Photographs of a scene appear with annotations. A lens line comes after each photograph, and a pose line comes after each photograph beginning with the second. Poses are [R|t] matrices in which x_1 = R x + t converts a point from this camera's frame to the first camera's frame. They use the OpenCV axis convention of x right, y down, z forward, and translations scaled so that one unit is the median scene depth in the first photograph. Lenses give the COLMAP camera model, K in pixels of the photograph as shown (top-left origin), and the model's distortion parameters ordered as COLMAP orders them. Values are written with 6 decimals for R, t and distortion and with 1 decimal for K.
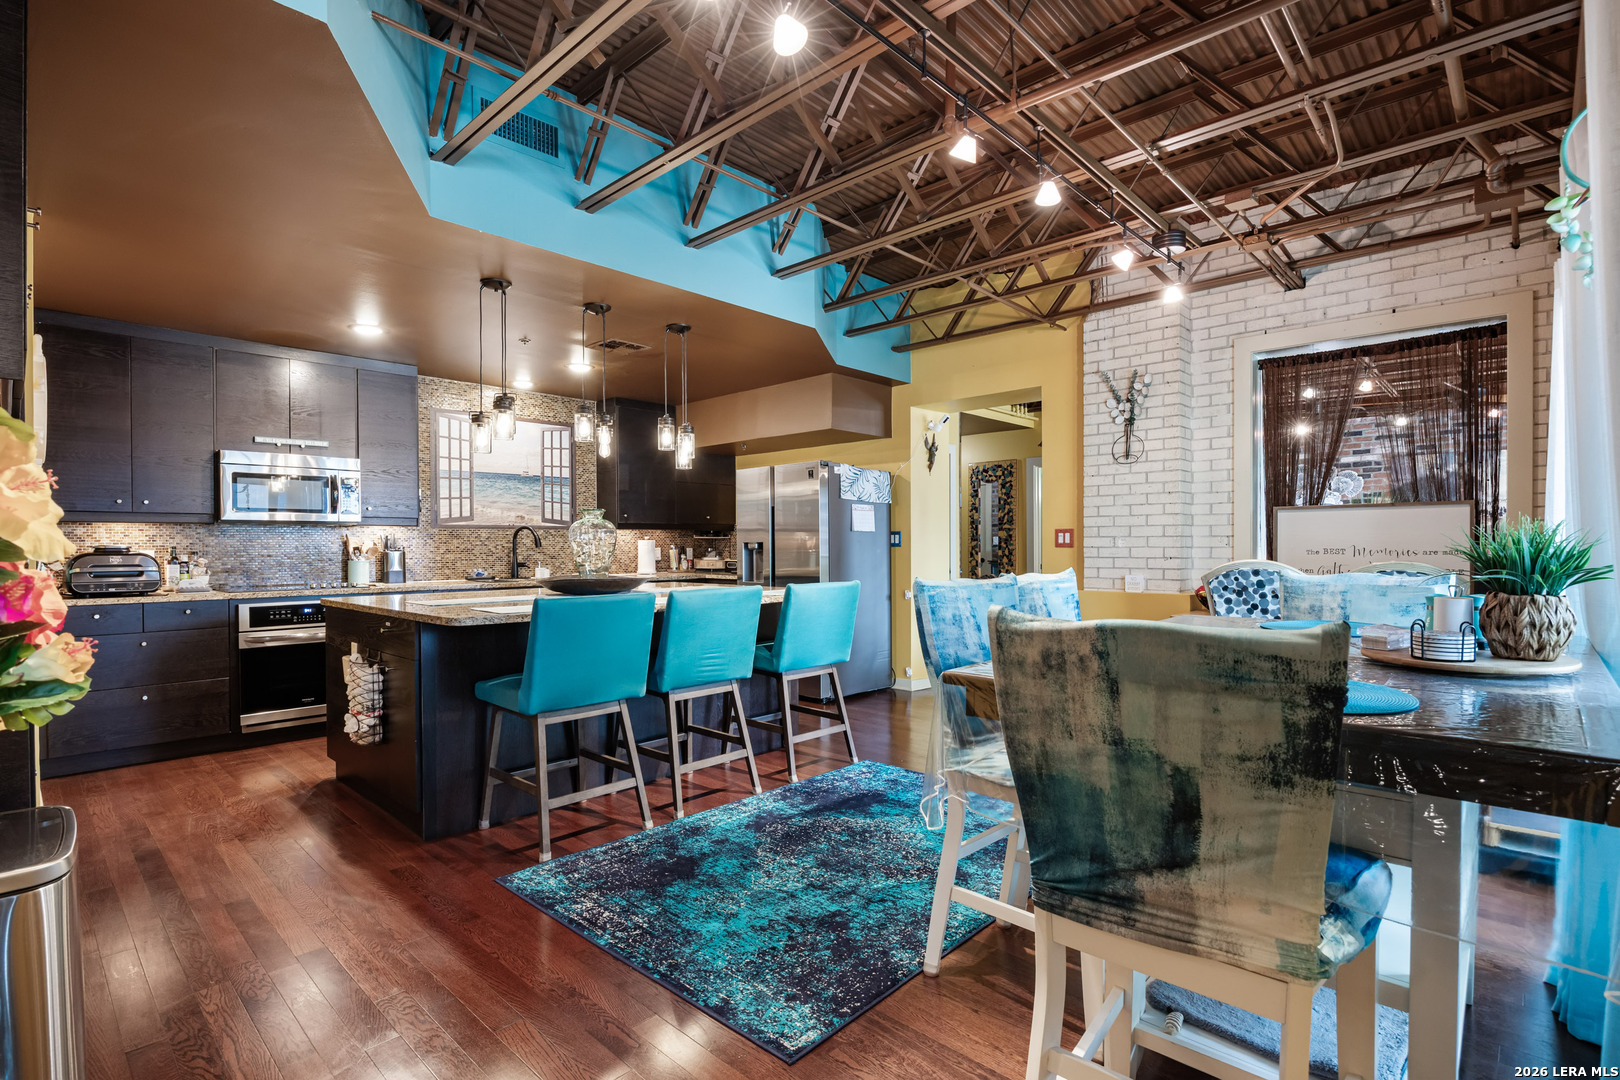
lens RADIAL K [[783.8, 0, 808.3], [0, 783.8, 554.8], [0, 0, 1]] dist [-0.004010, -0.000972]
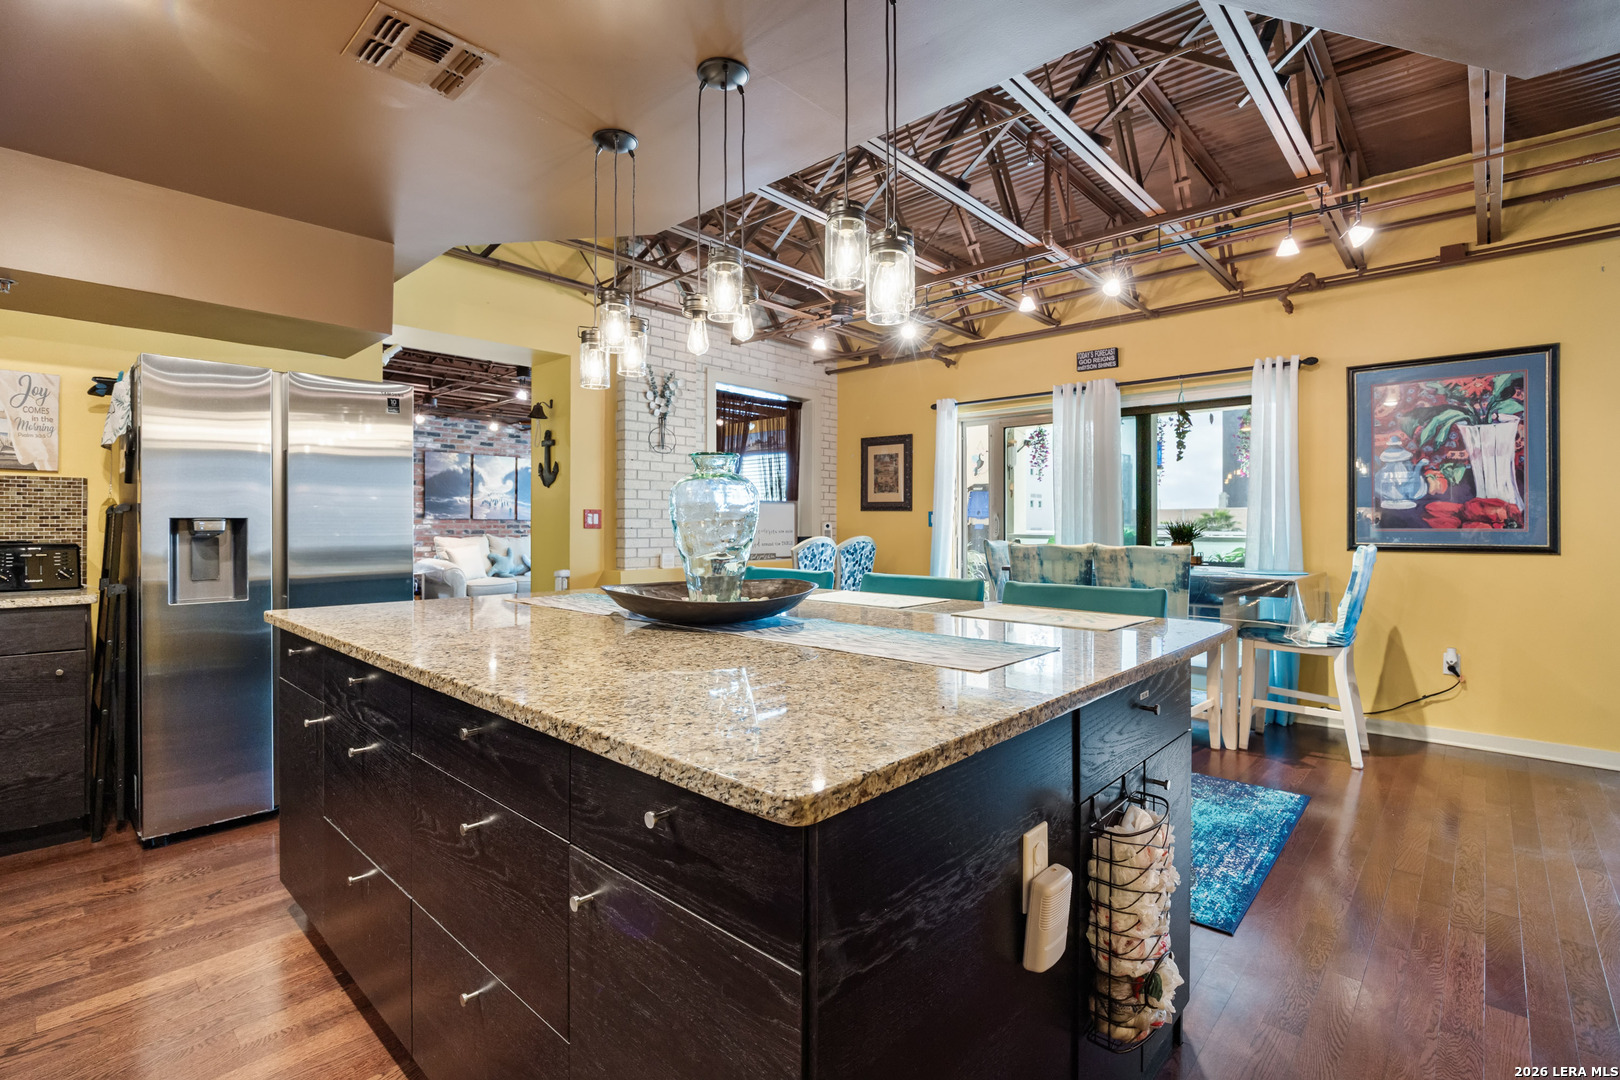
lens RADIAL K [[743.0, 0, 808.7], [0, 743.0, 527.7], [0, 0, 1]] dist [-0.002291, 0.000123]
pose [[-0.013947, 0.000117, 0.999903, -0.663014], [0.009814, 0.999952, 0.000020, -0.008425], [-0.999855, 0.009814, -0.013947, 0.818624]]
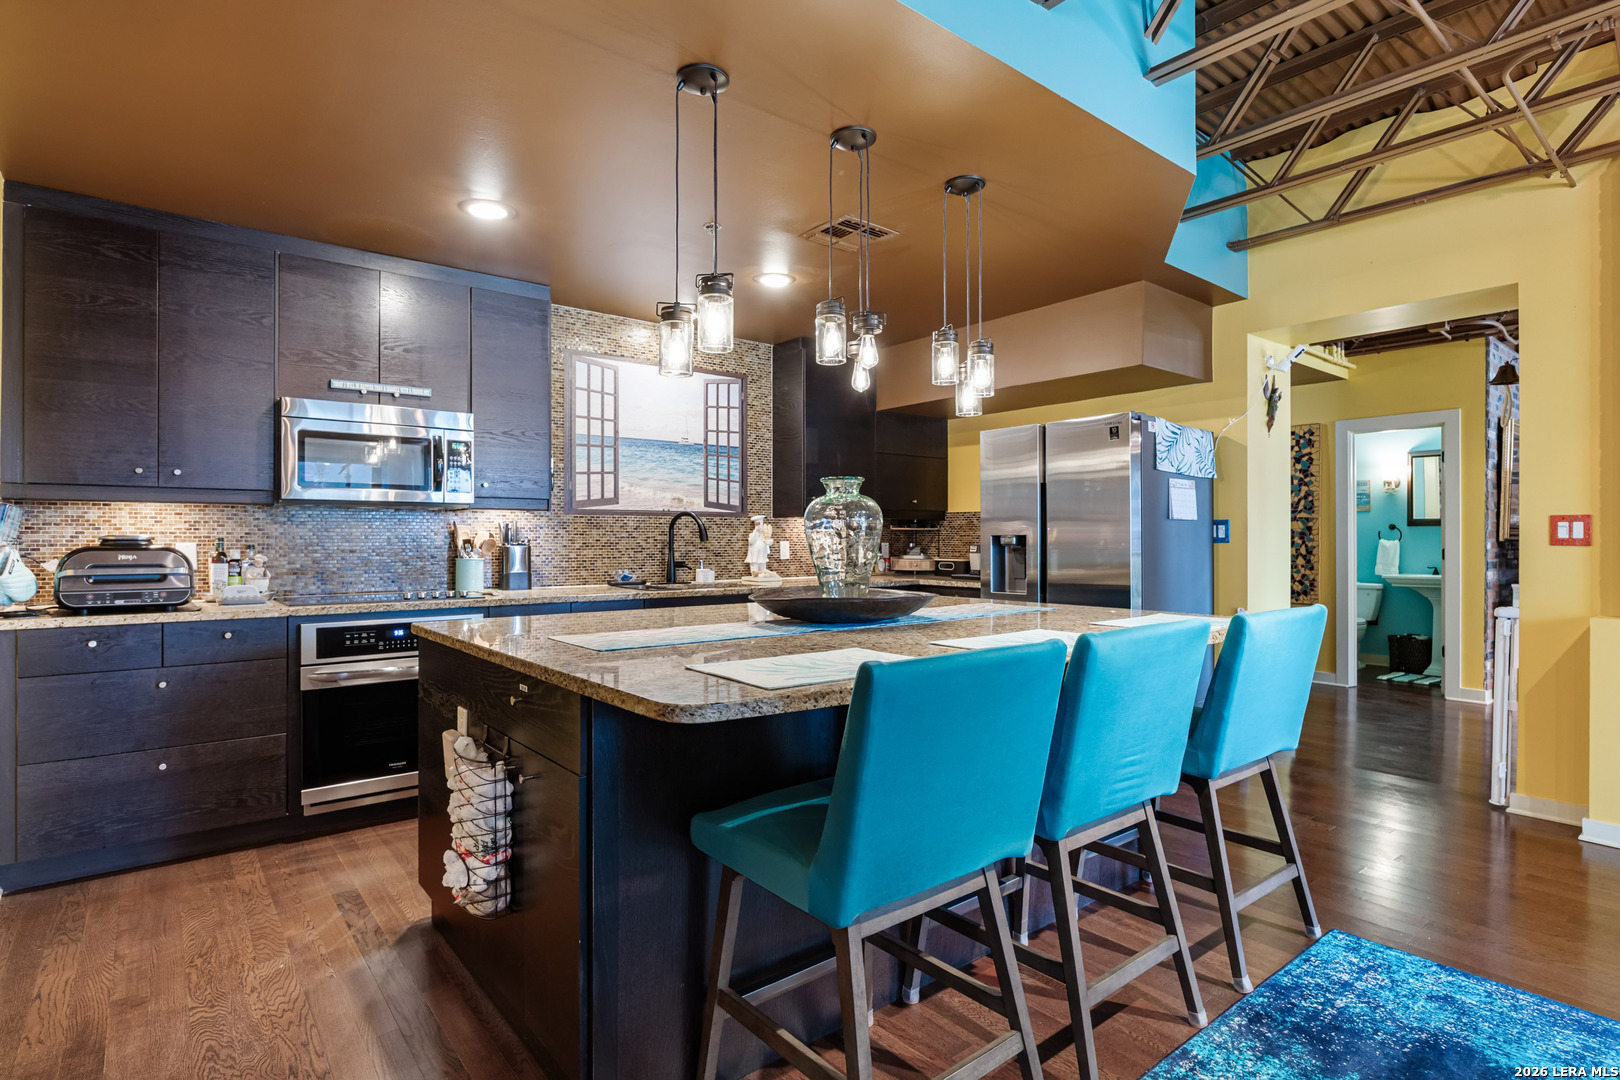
lens RADIAL K [[827.4, 0, 813.9], [0, 827.4, 539.3], [0, 0, 1]] dist [-0.002342, 0.000532]
pose [[0.992066, 0.004666, -0.125634, -0.188896], [-0.006189, 0.999912, -0.011731, -0.003465], [0.125568, 0.012416, 0.992007, 0.325633]]
